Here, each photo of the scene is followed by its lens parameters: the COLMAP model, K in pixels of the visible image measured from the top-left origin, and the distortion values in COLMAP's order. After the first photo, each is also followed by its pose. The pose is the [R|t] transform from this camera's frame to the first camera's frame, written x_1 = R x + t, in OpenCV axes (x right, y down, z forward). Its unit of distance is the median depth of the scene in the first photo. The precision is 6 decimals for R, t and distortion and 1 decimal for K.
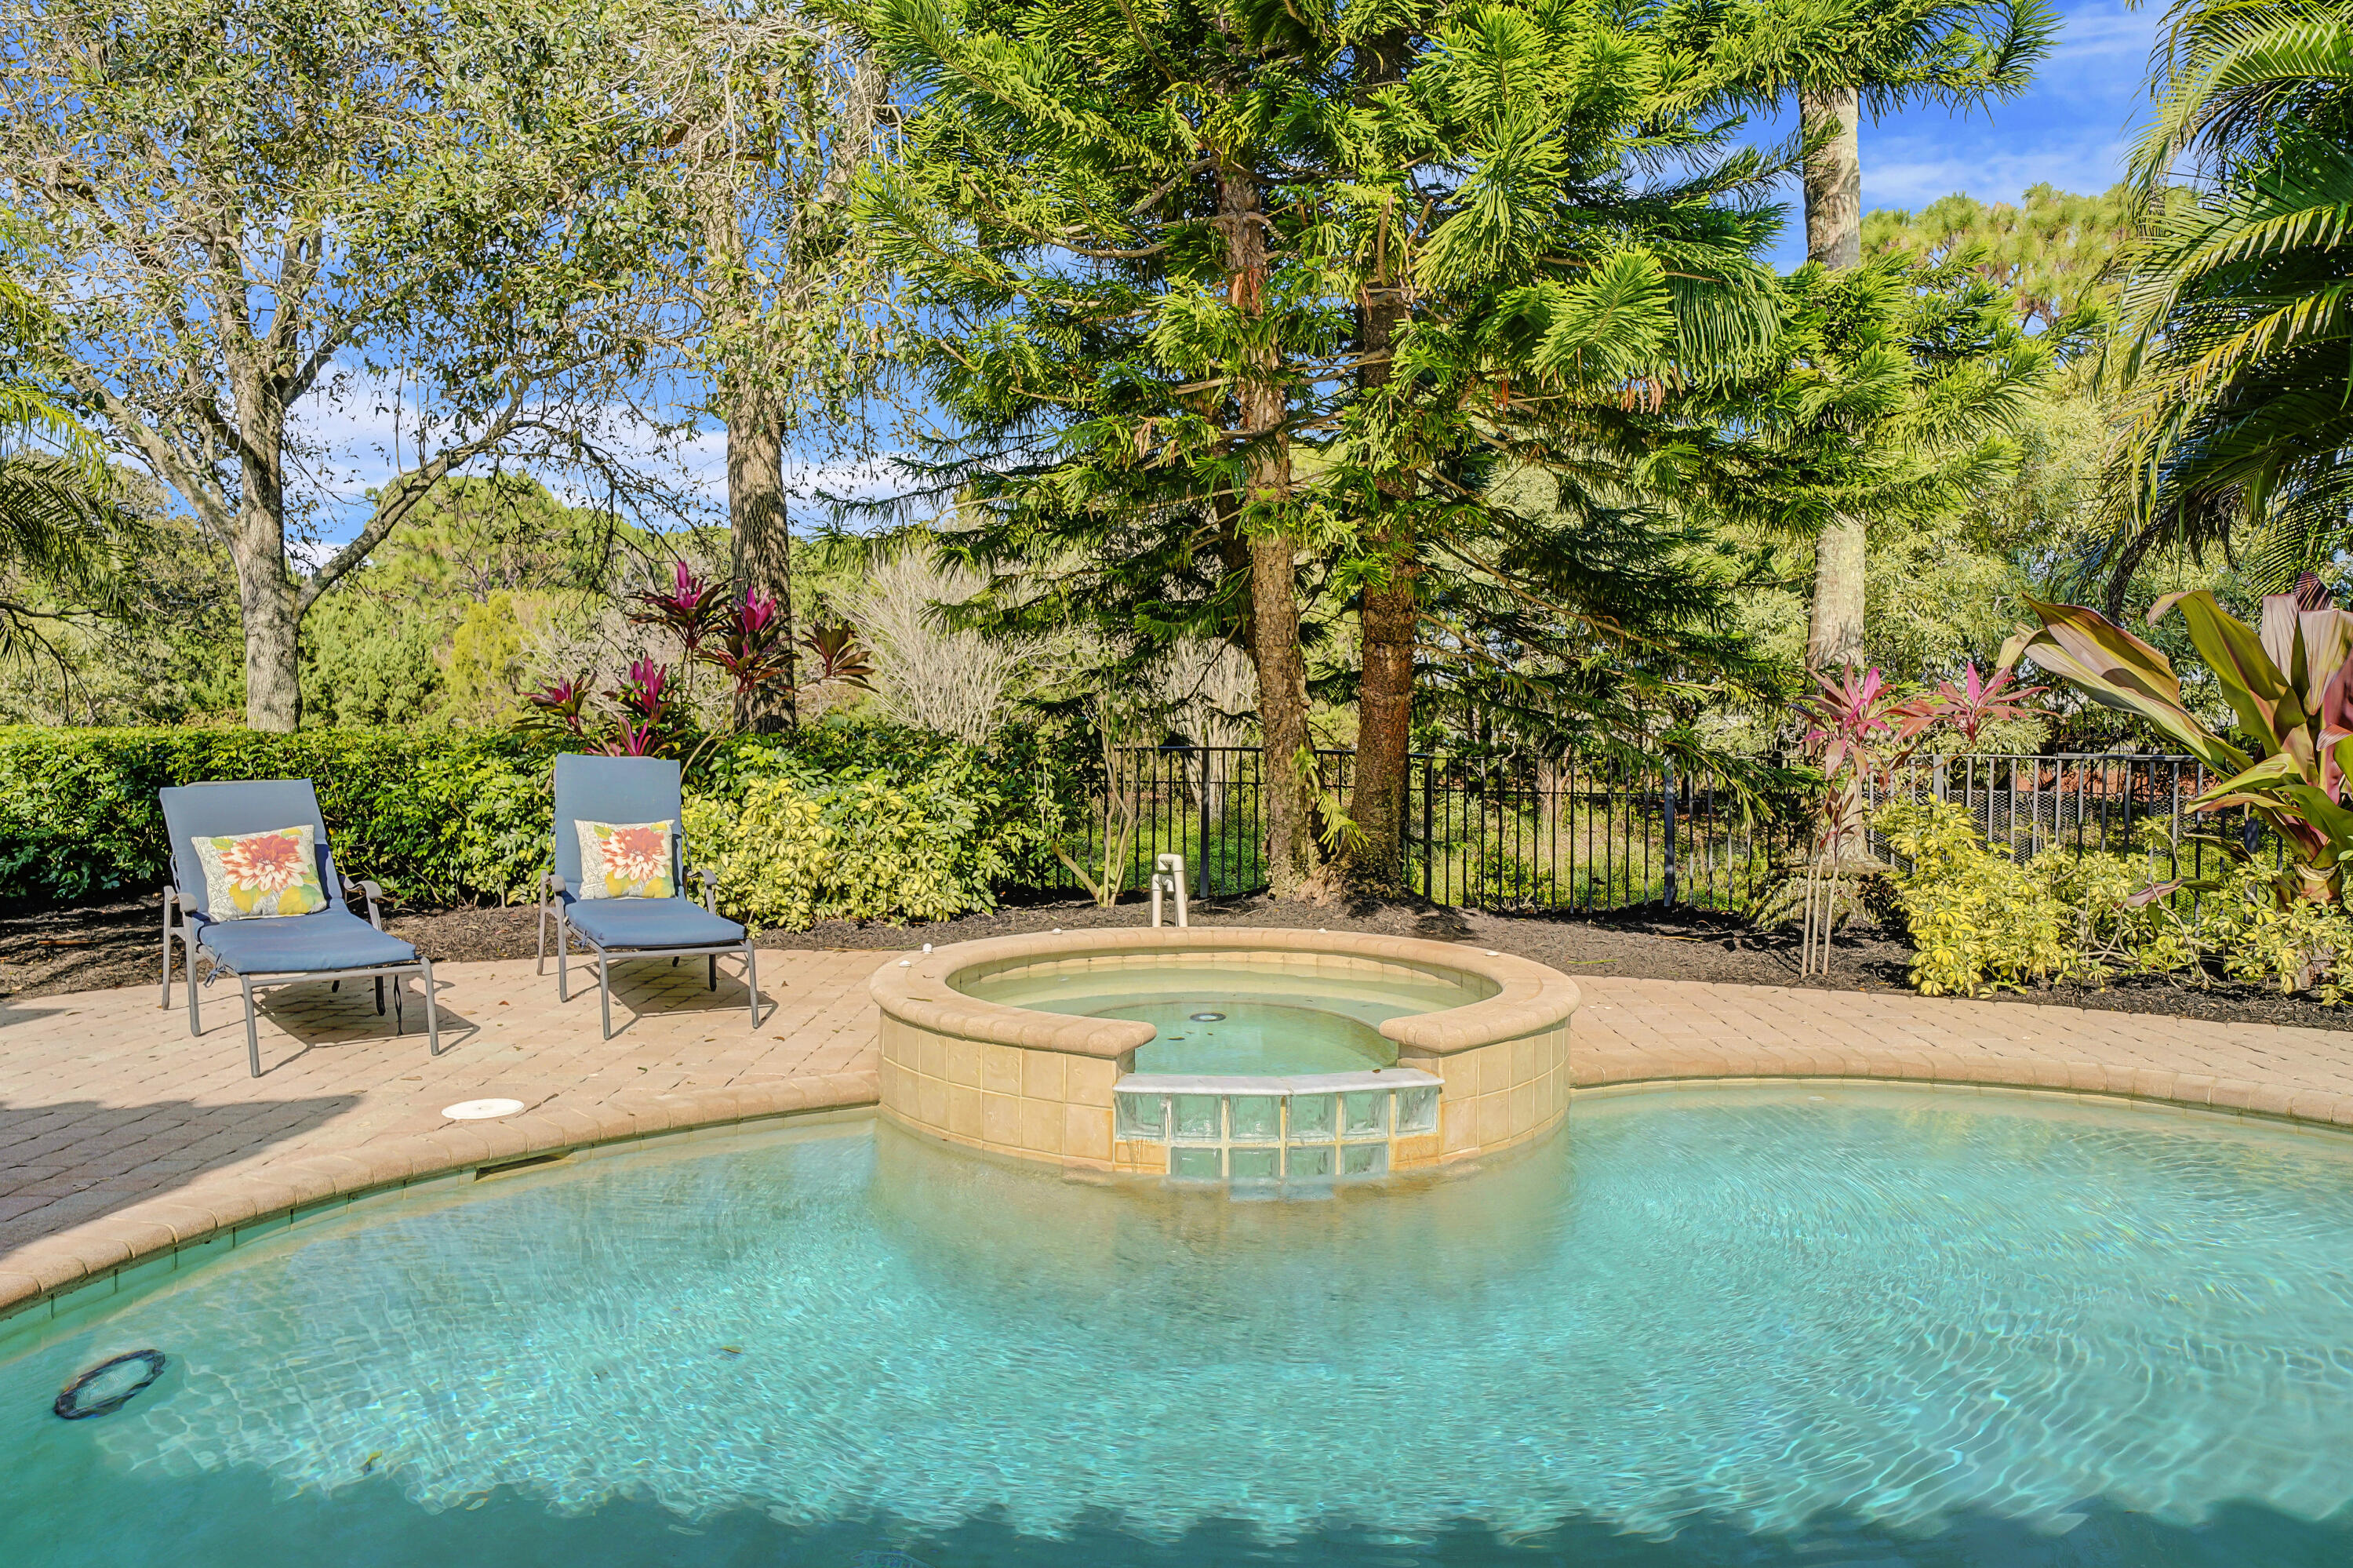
lens RADIAL K [[1522.3, 0, 1180.5], [0, 1522.3, 777.2], [0, 0, 1]] dist [0.008603, 0.000857]
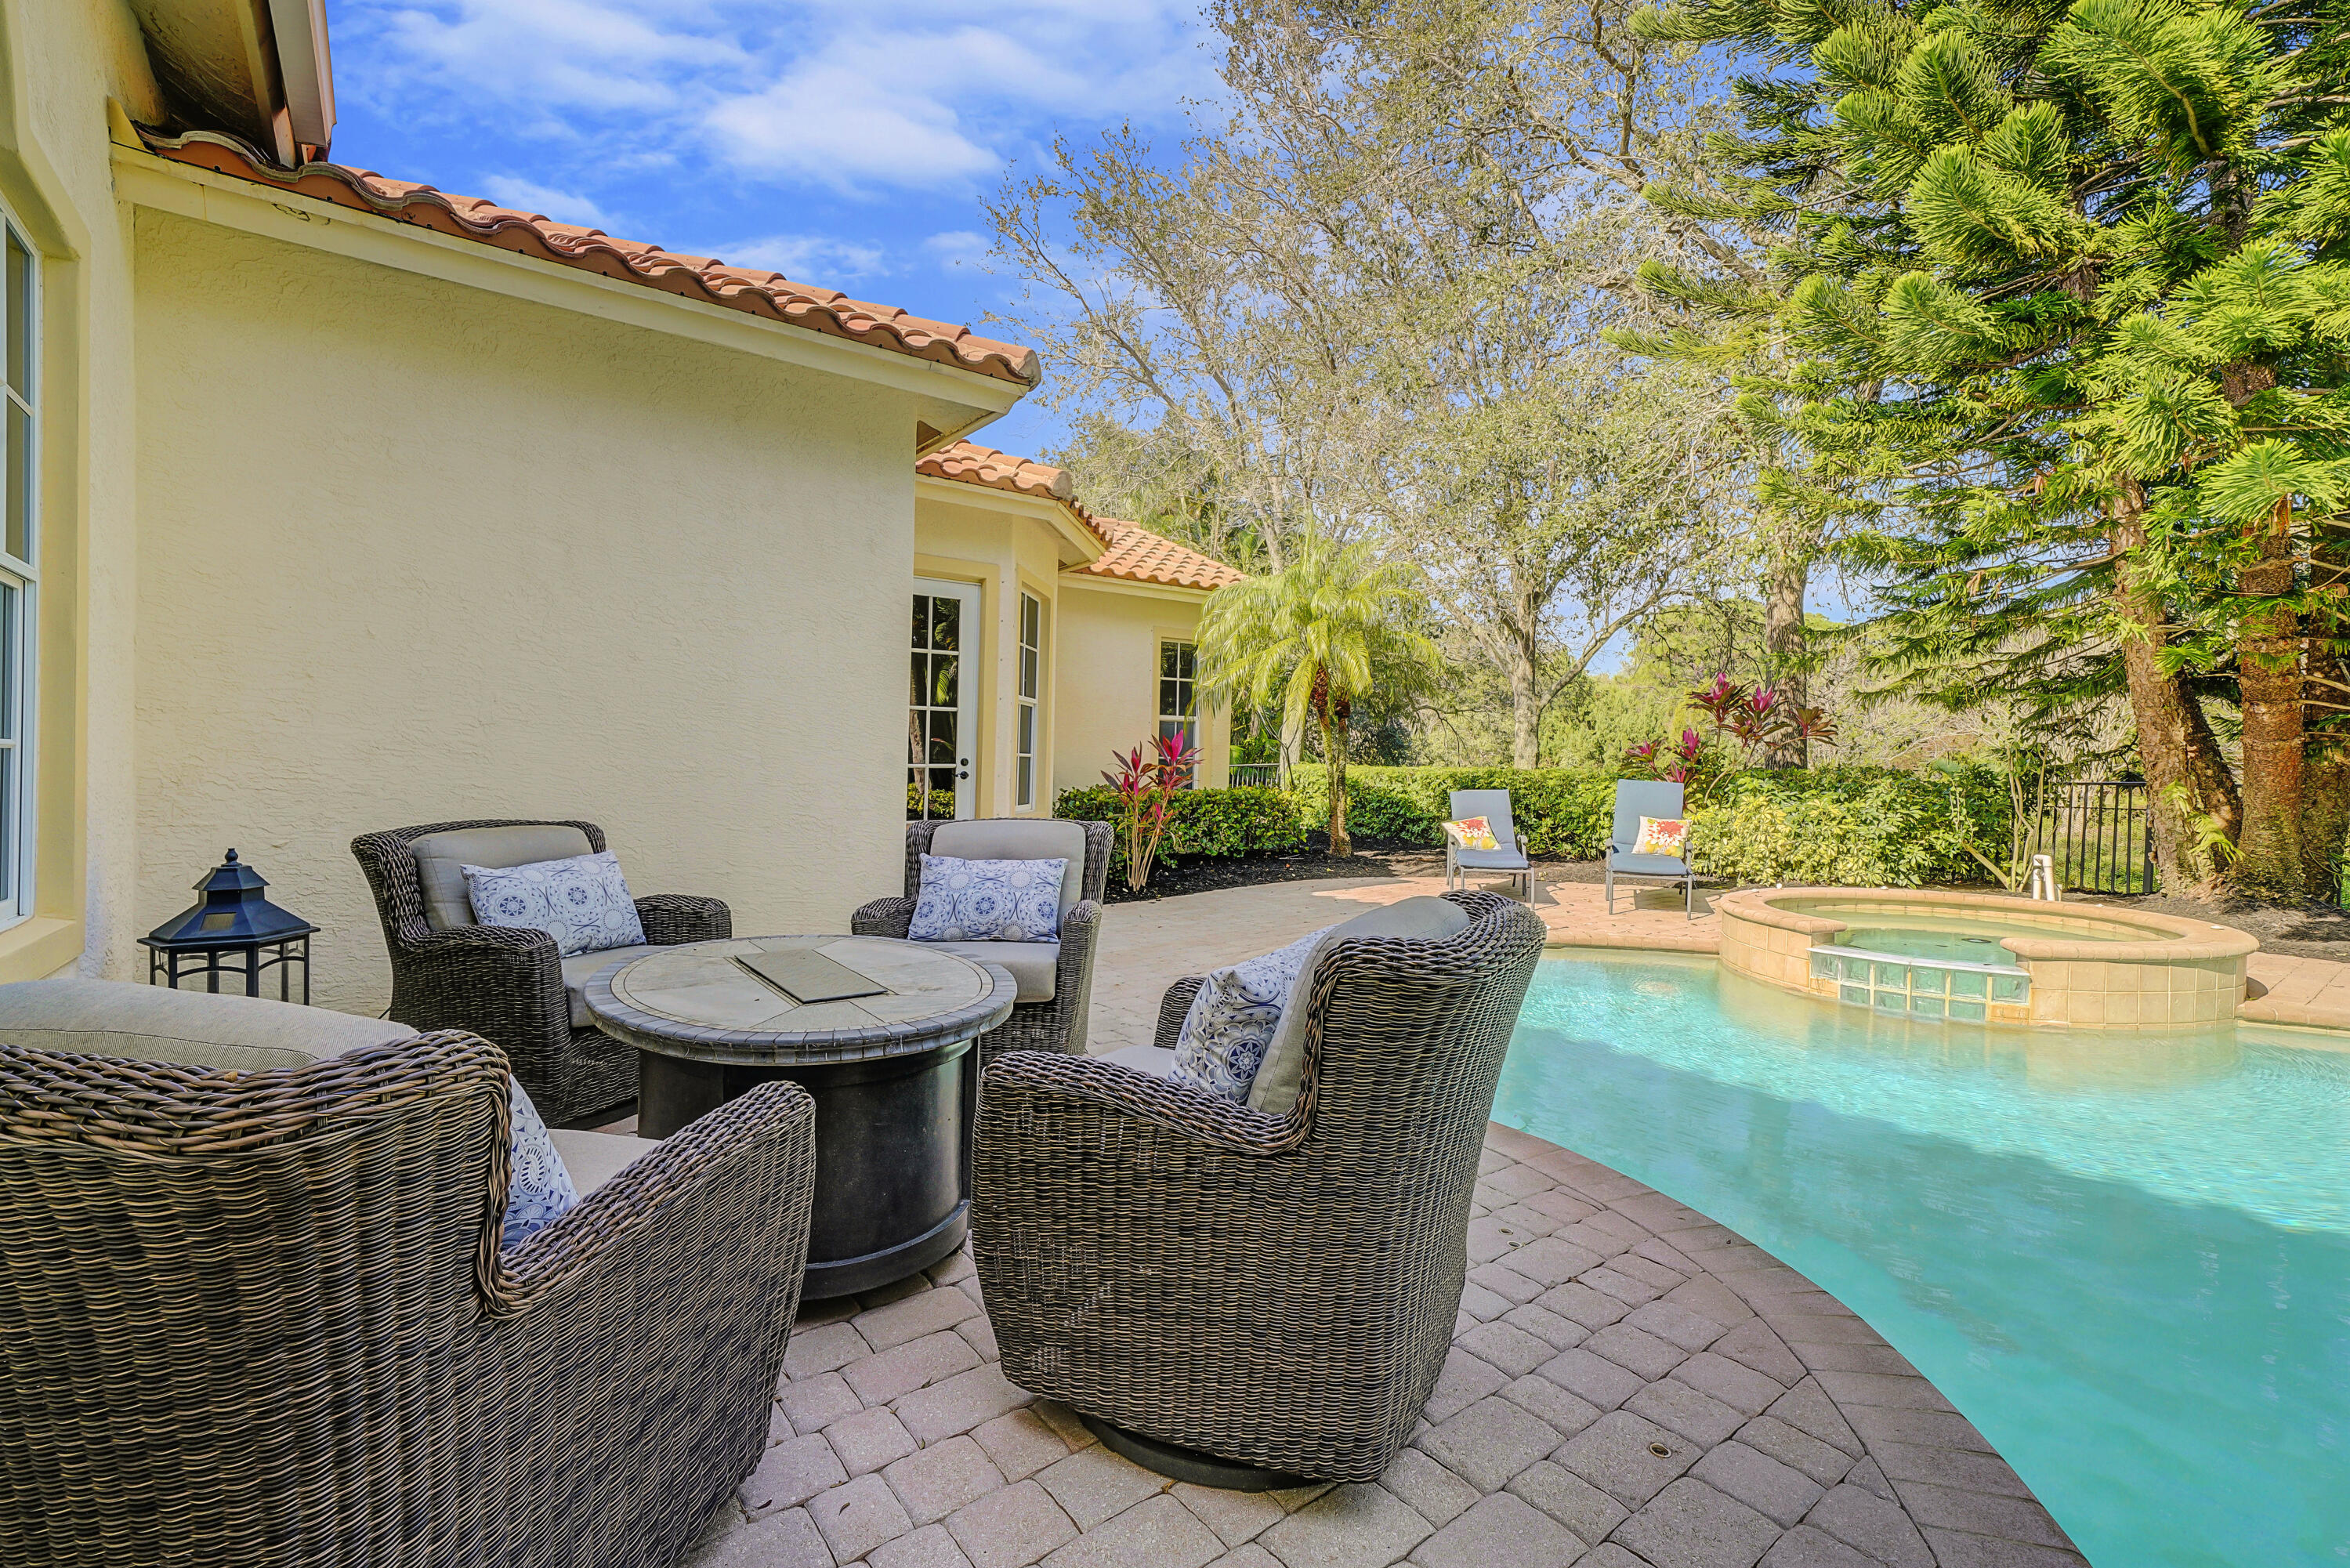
lens RADIAL K [[1040.4, 0, 1172.0], [0, 1040.4, 779.6], [0, 0, 1]] dist [0.007758, 0.002139]
pose [[0.606274, 0.010368, -0.795188, 0.264649], [-0.028060, 0.999571, -0.008361, 0.009965], [0.794761, 0.027382, 0.606305, -0.242082]]
